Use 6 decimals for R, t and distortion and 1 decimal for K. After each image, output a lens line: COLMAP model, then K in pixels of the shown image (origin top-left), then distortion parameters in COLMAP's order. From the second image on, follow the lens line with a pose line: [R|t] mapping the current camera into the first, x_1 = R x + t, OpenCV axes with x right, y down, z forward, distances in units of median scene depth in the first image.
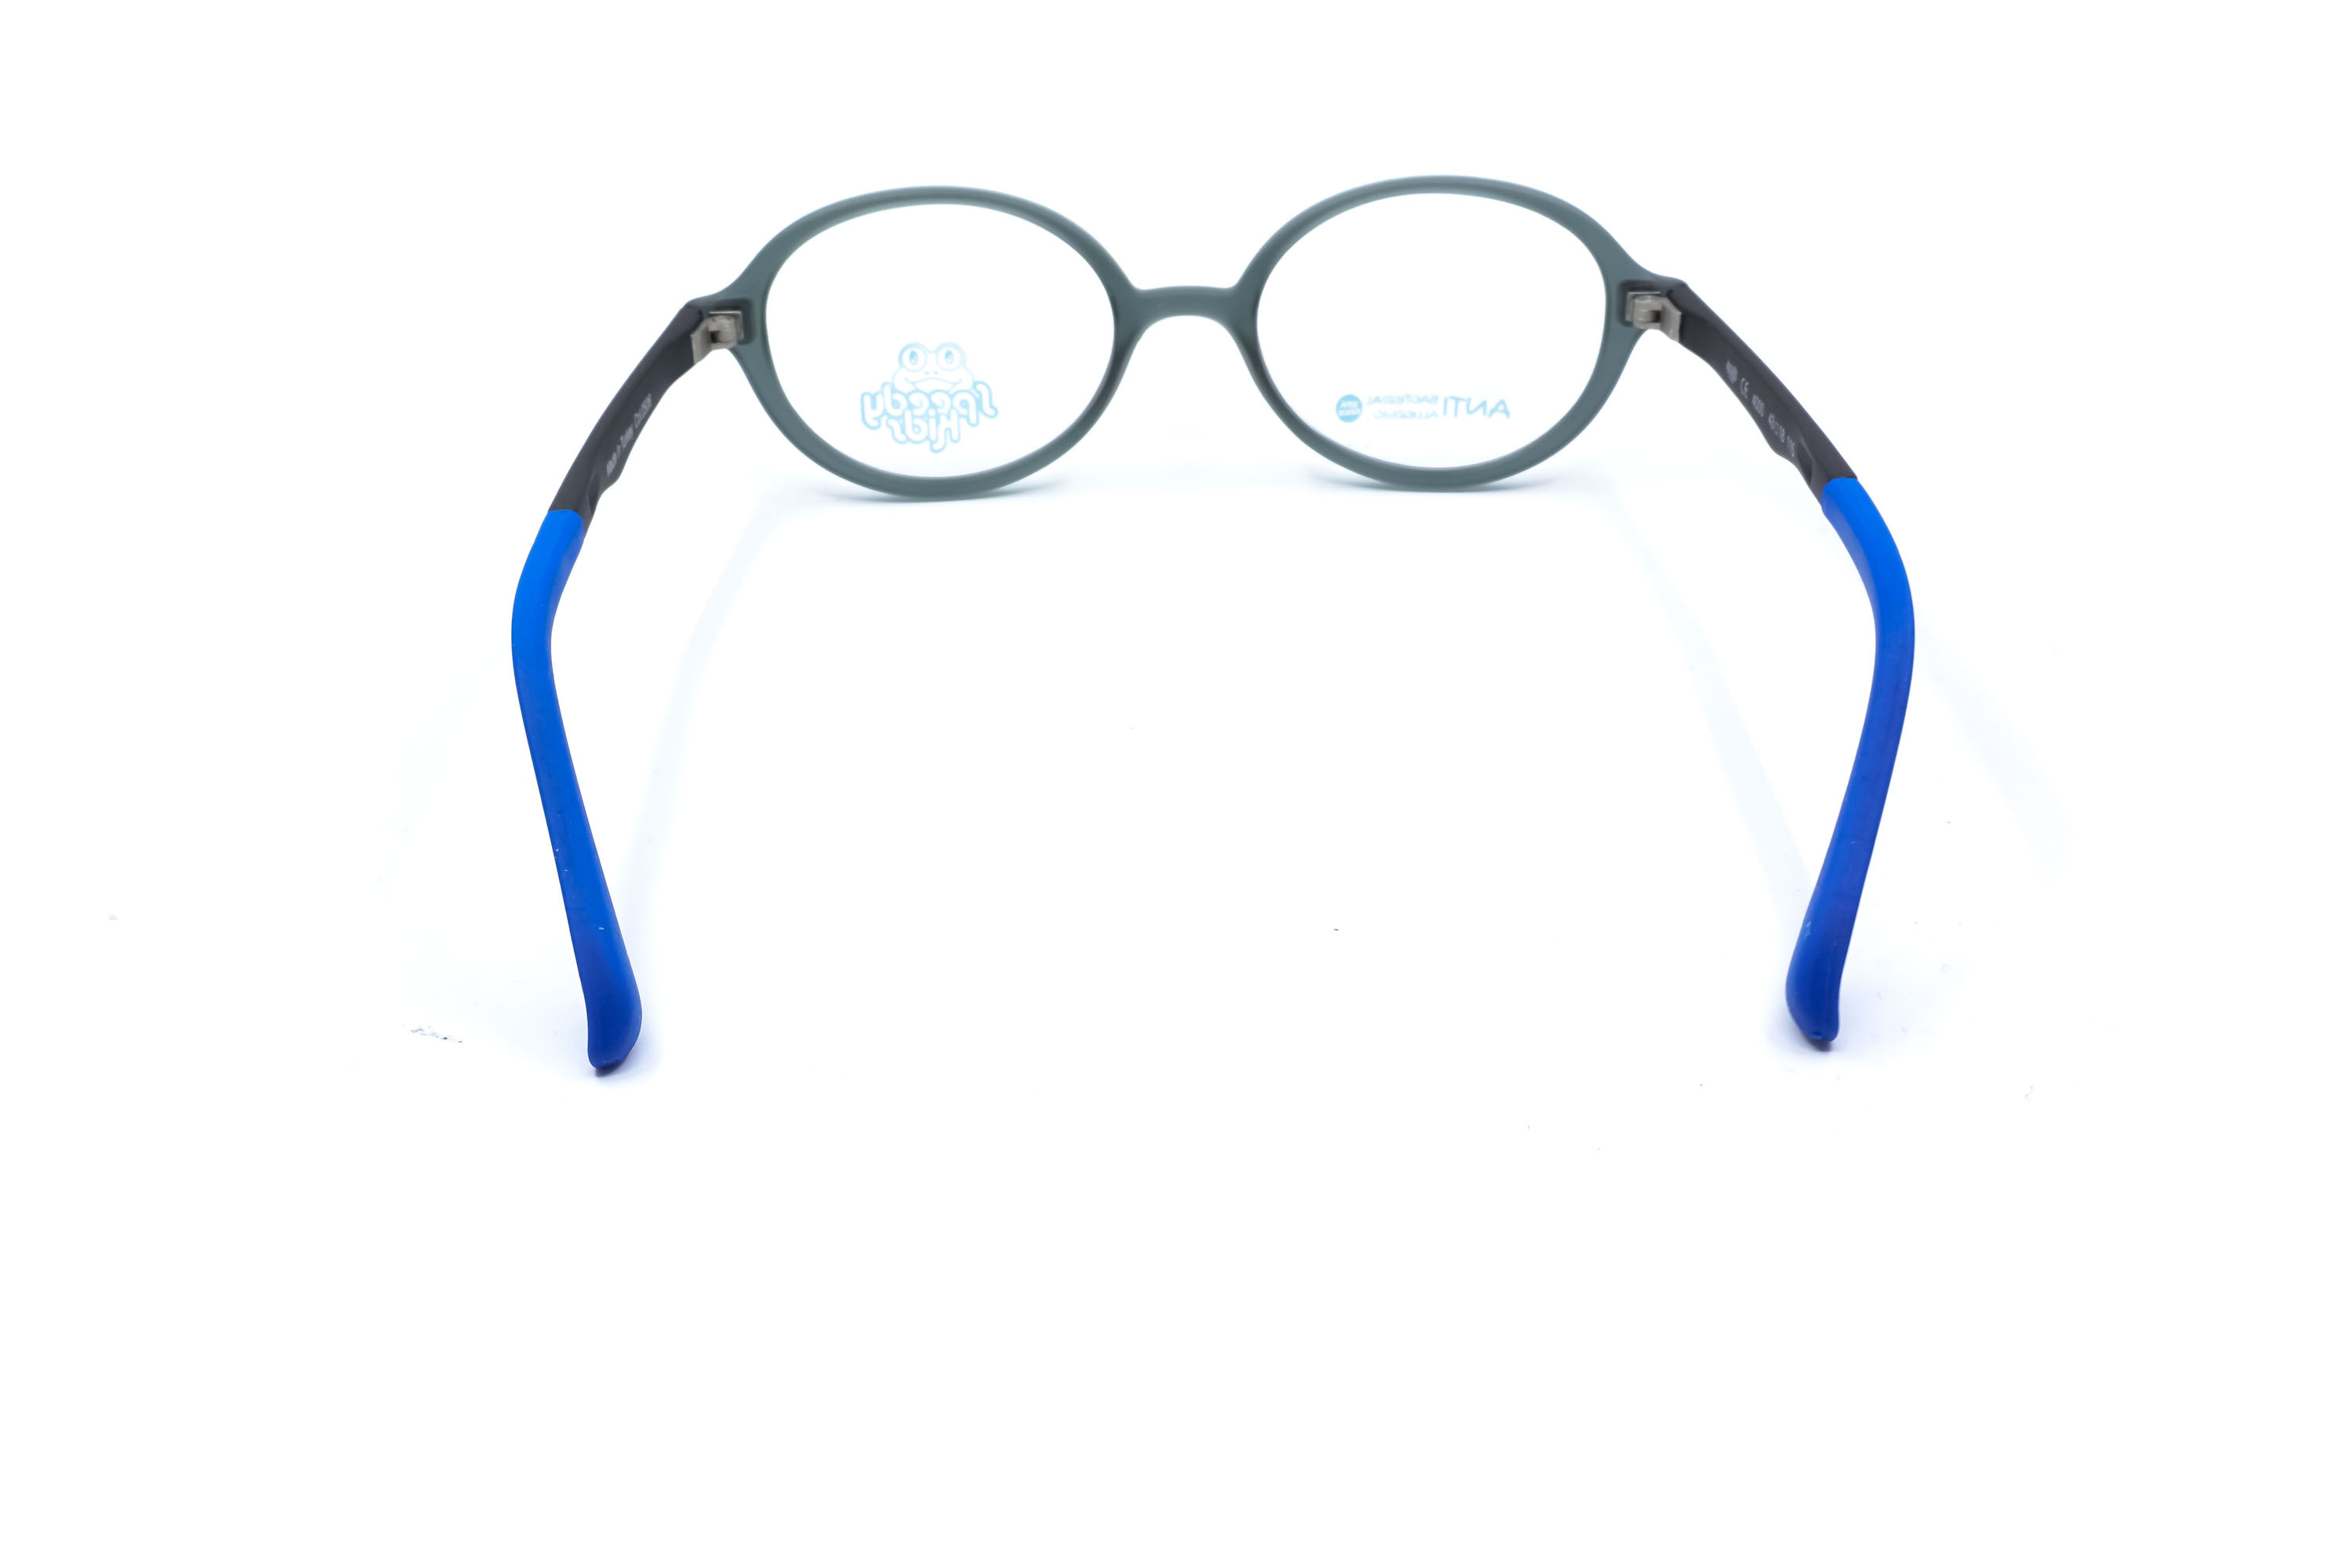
lens RADIAL K [[2430.3, 0, 1168.0], [0, 2430.3, 788.1], [0, 0, 1]] dist [-0.008939, 0.000000]
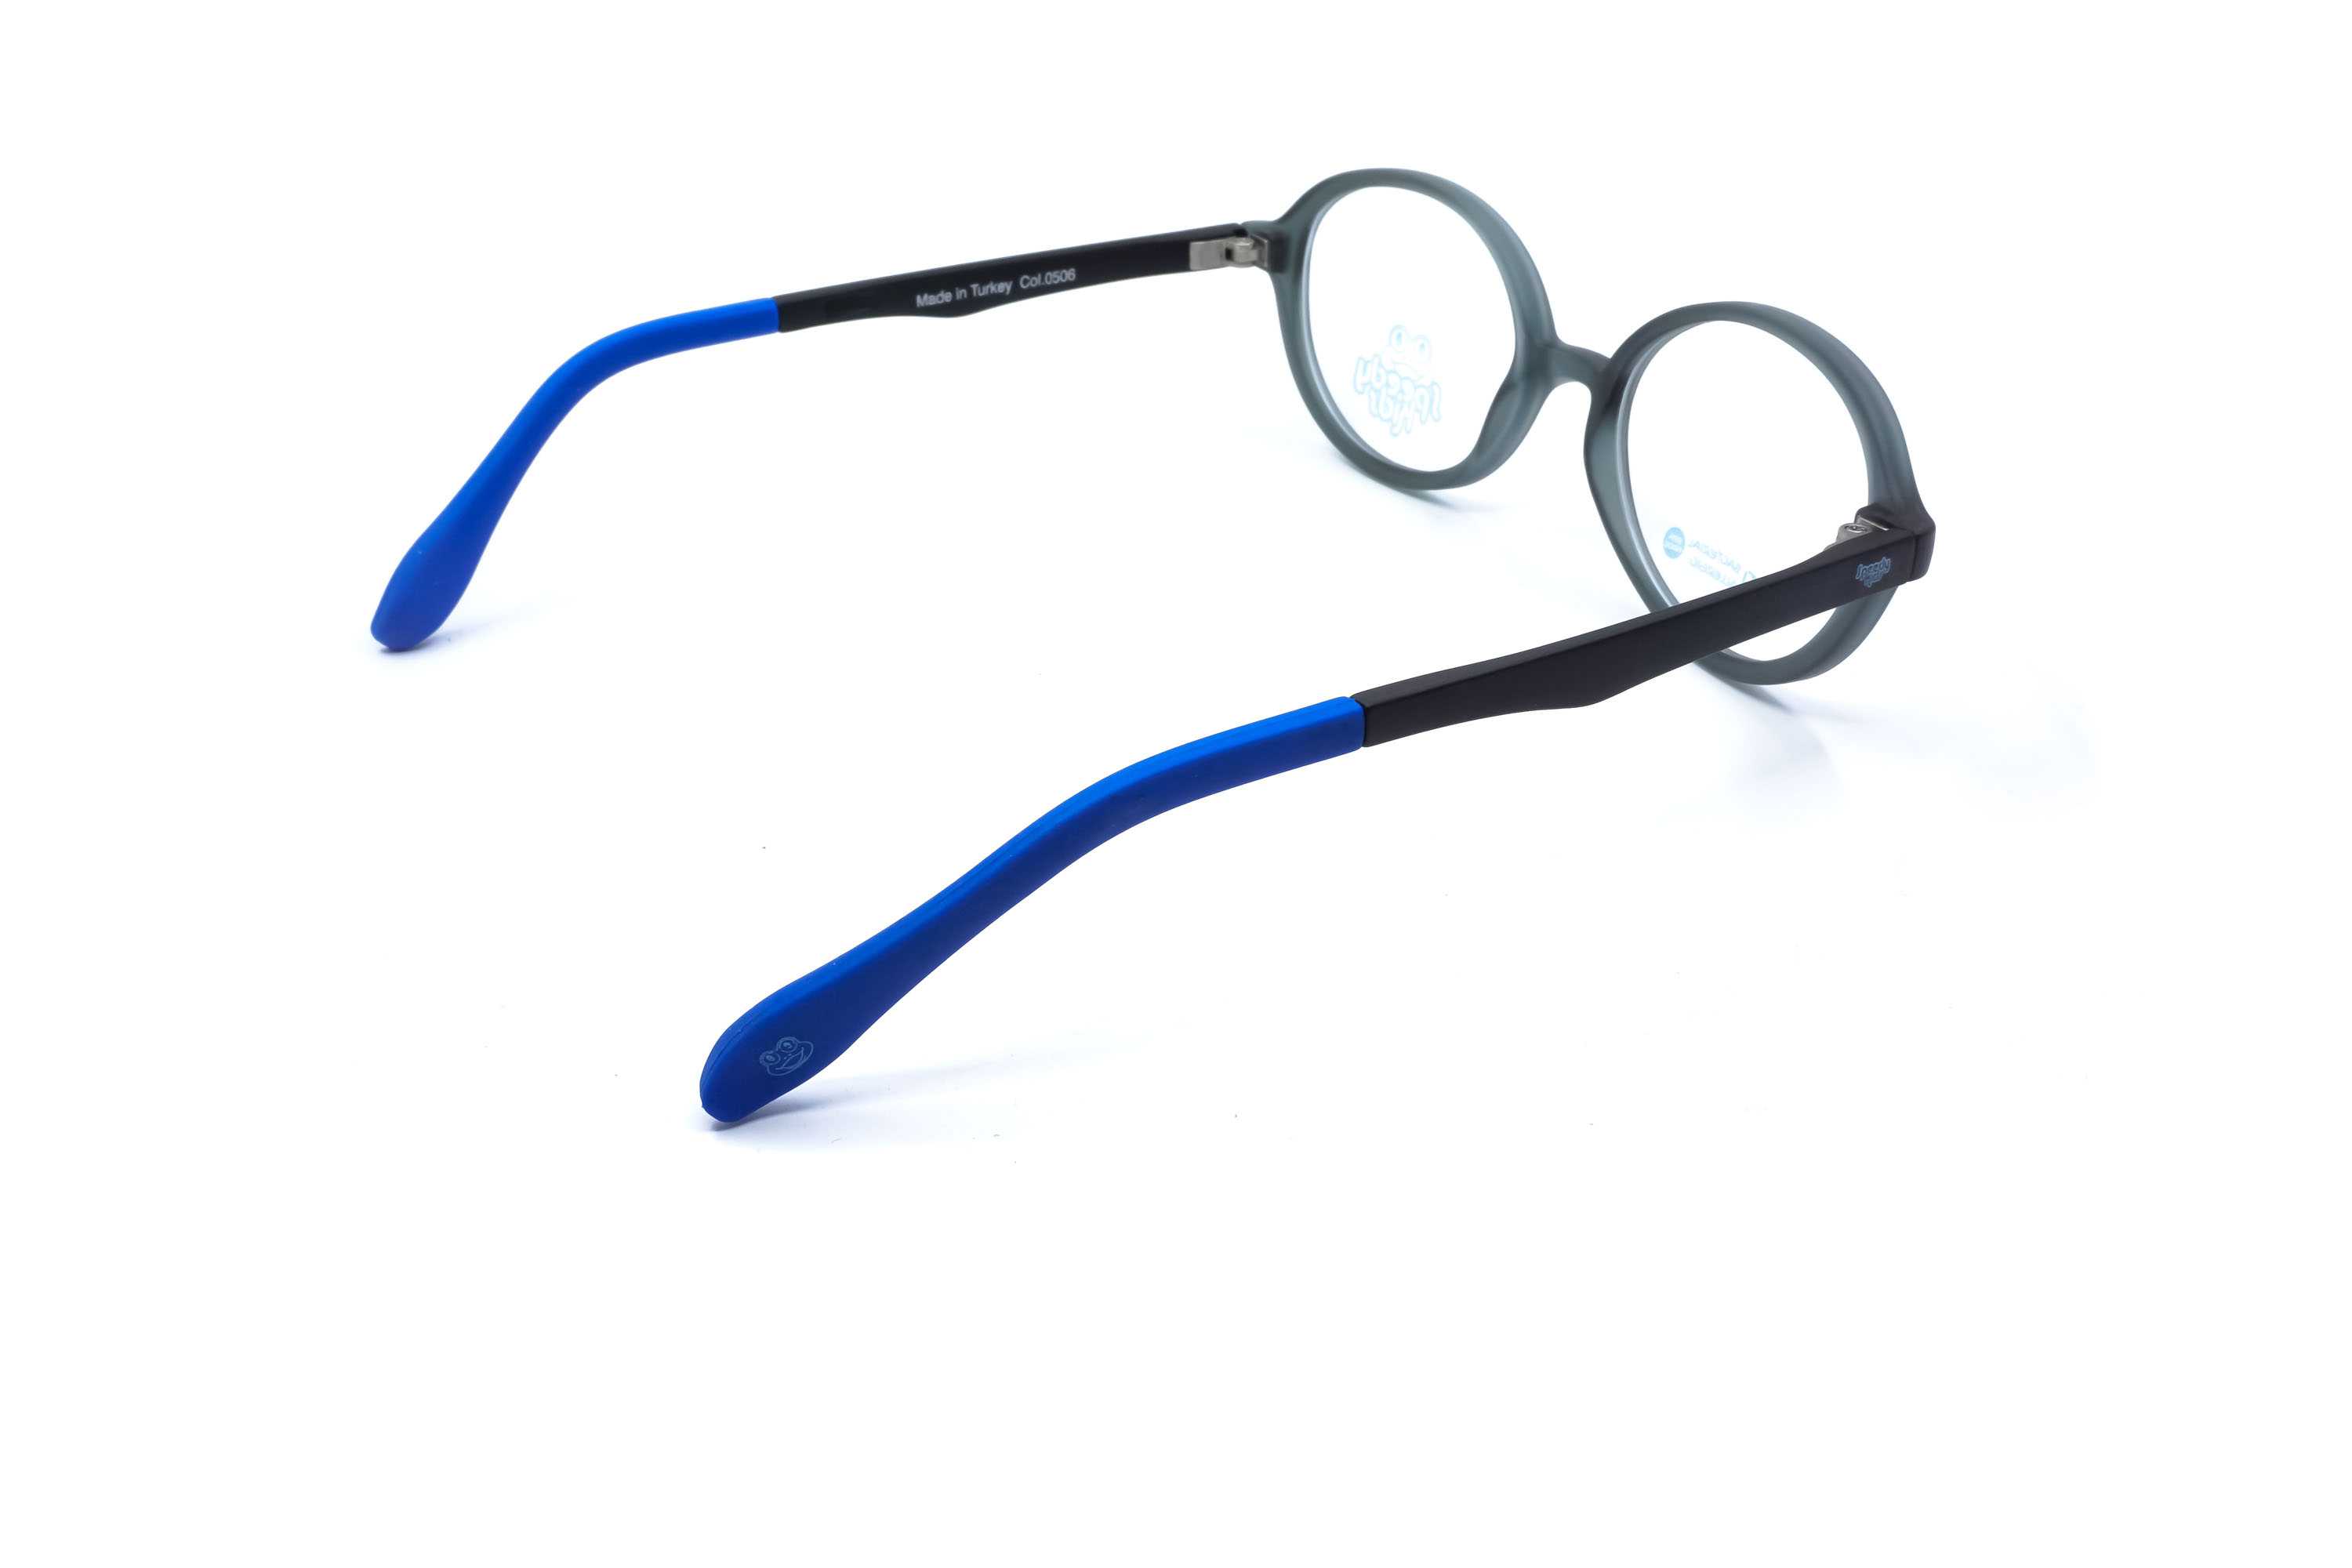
lens RADIAL K [[2430.3, 0, 1176.4], [0, 2430.3, 791.7], [0, 0, 1]] dist [-0.008939, 0.000000]
pose [[0.490290, 0.435407, -0.755008, 0.689286], [-0.439399, 0.871610, 0.217312, -0.190298], [0.752692, 0.225204, 0.618659, 0.344655]]
